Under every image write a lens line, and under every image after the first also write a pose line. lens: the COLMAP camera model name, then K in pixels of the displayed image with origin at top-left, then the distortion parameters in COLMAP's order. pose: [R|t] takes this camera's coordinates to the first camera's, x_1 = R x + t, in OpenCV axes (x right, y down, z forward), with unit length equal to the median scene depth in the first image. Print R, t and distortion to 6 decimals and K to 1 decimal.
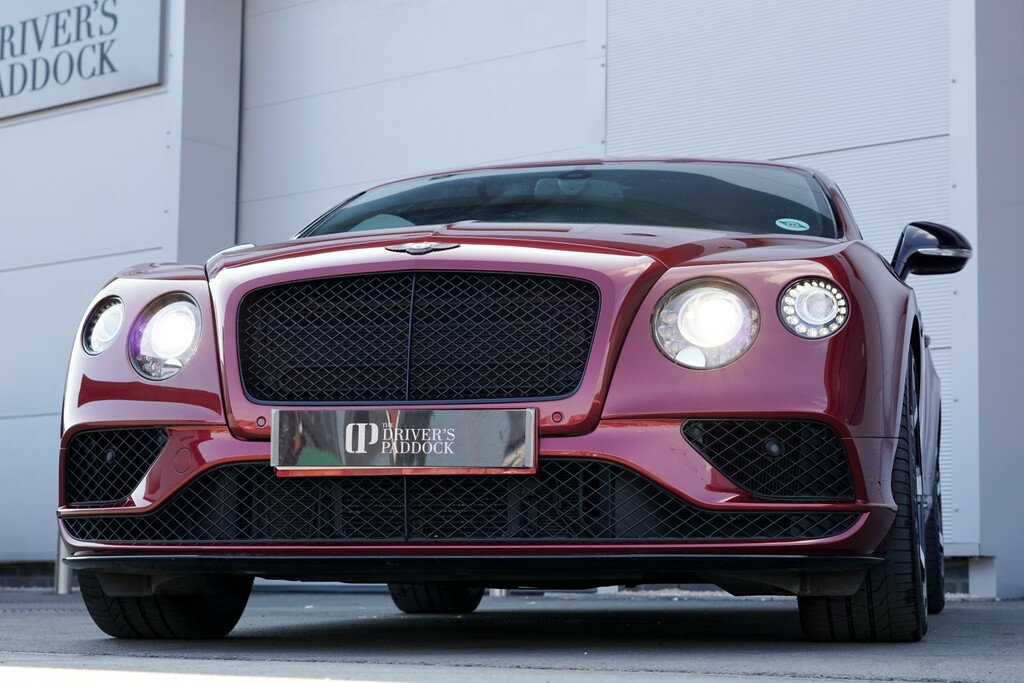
lens RADIAL K [[2249.9, 0, 512.4], [0, 2249.9, 345.9], [0, 0, 1]] dist [-0.019365, 0.000000]
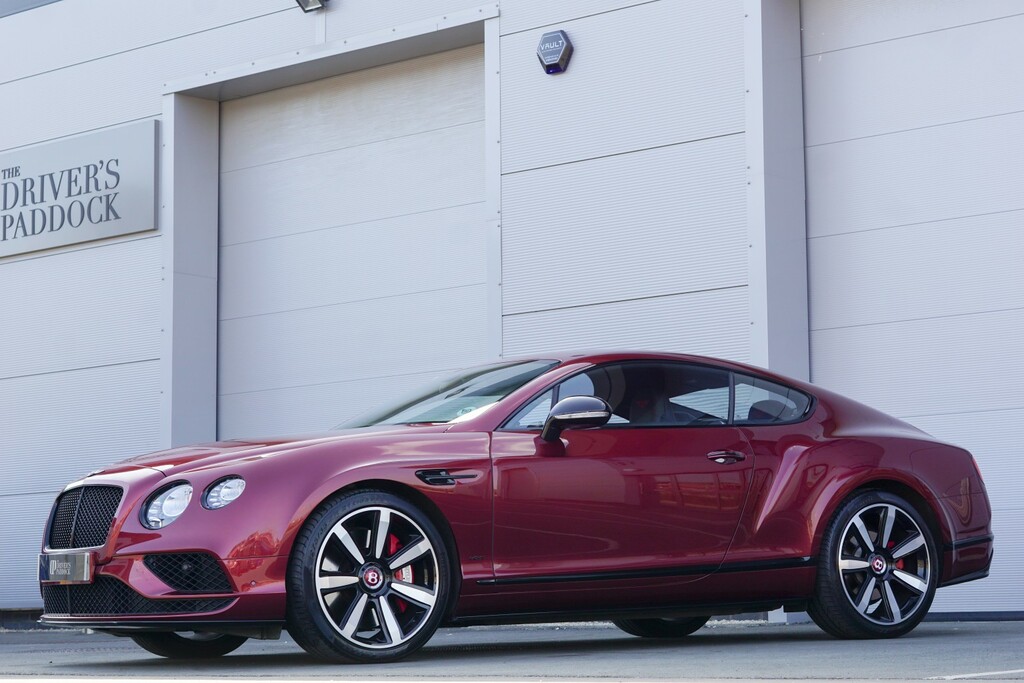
lens RADIAL K [[2249.9, 0, 513.1], [0, 2249.9, 339.5], [0, 0, 1]] dist [-0.019365, 0.000000]
pose [[0.999459, -0.020868, 0.025415, 0.011155], [0.021162, 0.999711, -0.011362, -0.034774], [-0.025170, 0.011893, 0.999612, -0.265614]]
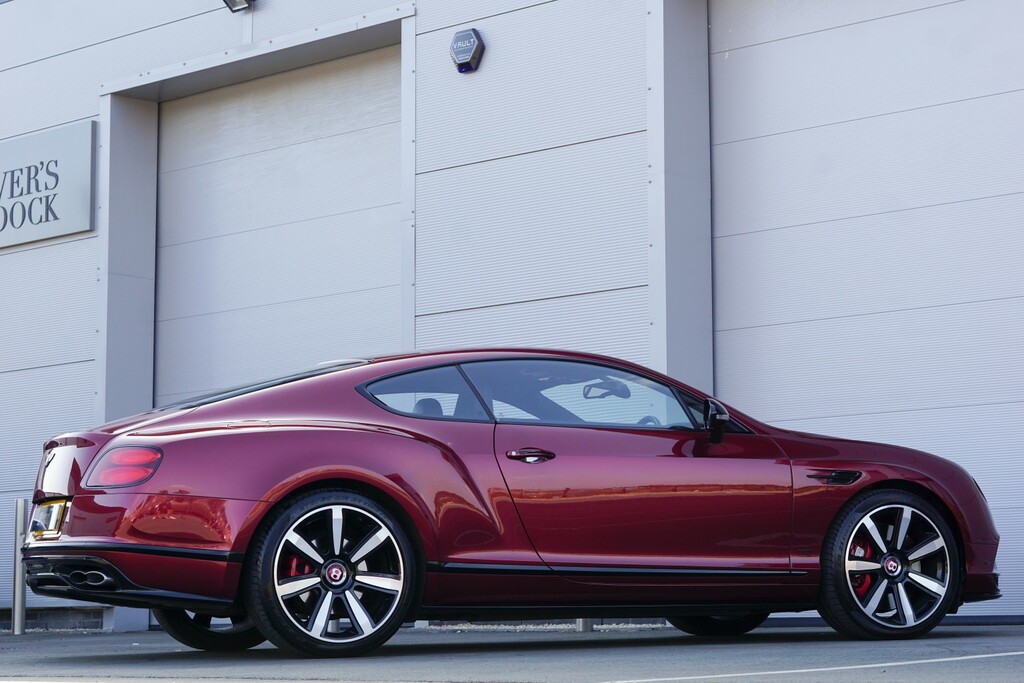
lens RADIAL K [[2249.9, 0, 514.6], [0, 2249.9, 337.8], [0, 0, 1]] dist [-0.019365, 0.000000]
pose [[0.999729, -0.020355, -0.011285, 0.092549], [0.020192, 0.999692, -0.014417, -0.031908], [0.011575, 0.014186, 0.999832, -0.257765]]
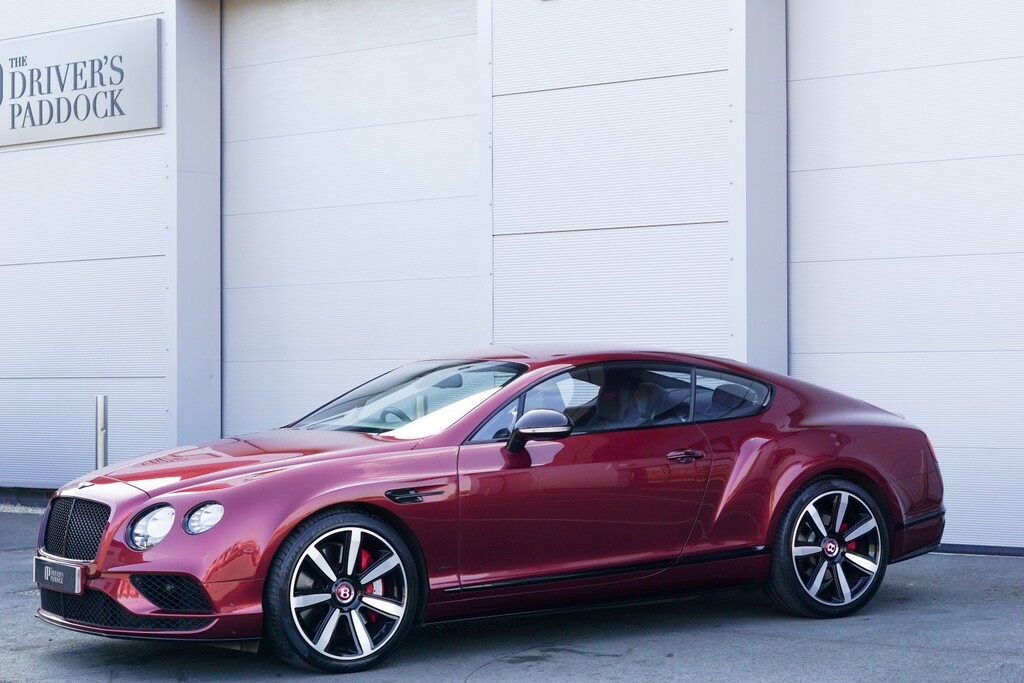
lens RADIAL K [[2249.9, 0, 513.8], [0, 2249.9, 338.9], [0, 0, 1]] dist [-0.019365, 0.000000]
pose [[0.999775, -0.018816, 0.009763, 0.031973], [0.017742, 0.994789, 0.100401, -0.118797], [-0.011601, -0.100205, 0.994899, -0.296652]]
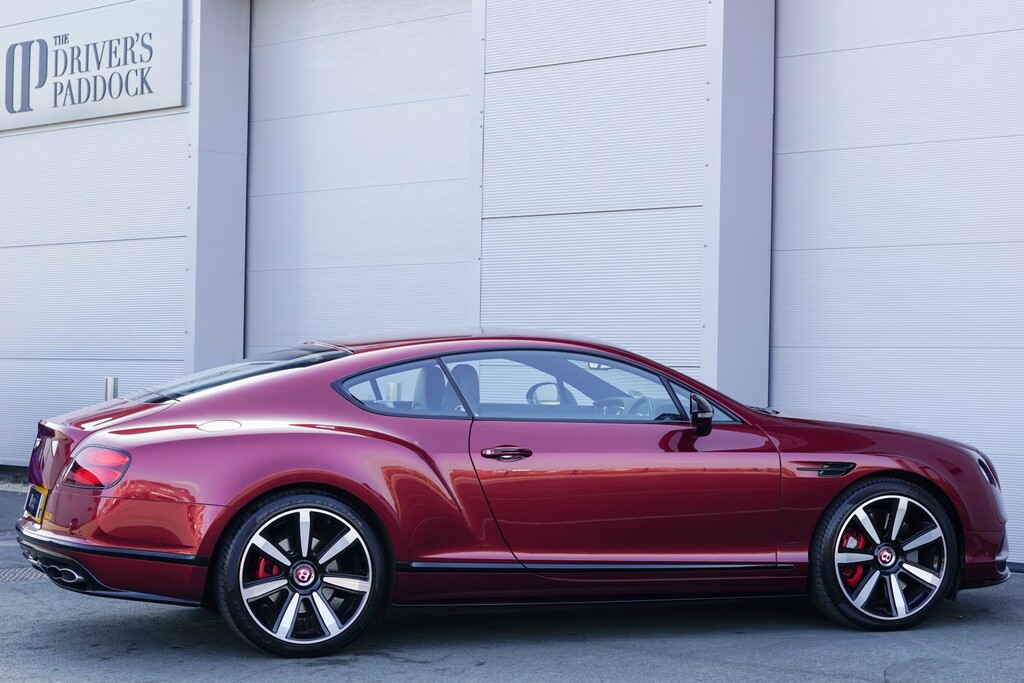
lens RADIAL K [[2249.9, 0, 514.6], [0, 2249.9, 334.1], [0, 0, 1]] dist [-0.019365, 0.000000]
pose [[0.993821, 0.000731, -0.110990, 0.166683], [0.010260, 0.995092, 0.098416, -0.108592], [0.110517, -0.098947, 0.988937, -0.243945]]
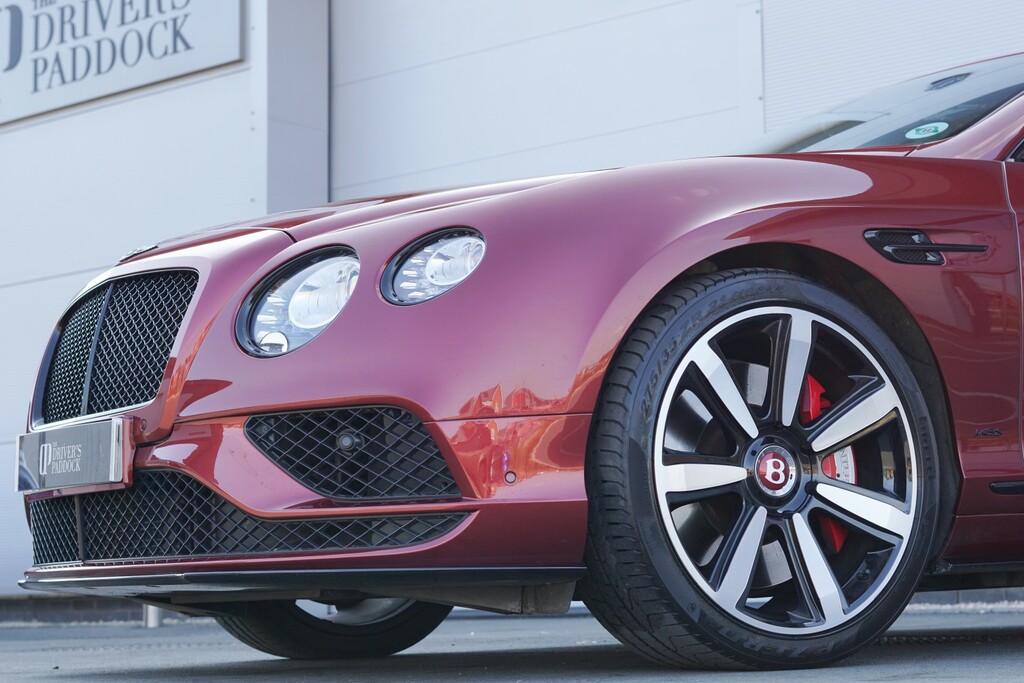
lens RADIAL K [[2249.9, 0, 507.7], [0, 2249.9, 346.0], [0, 0, 1]] dist [-0.019365, 0.000000]
pose [[0.999598, -0.026708, -0.009517, -0.043150], [0.026598, 0.999579, -0.011576, 0.011432], [0.009822, 0.011318, 0.999888, 0.096080]]
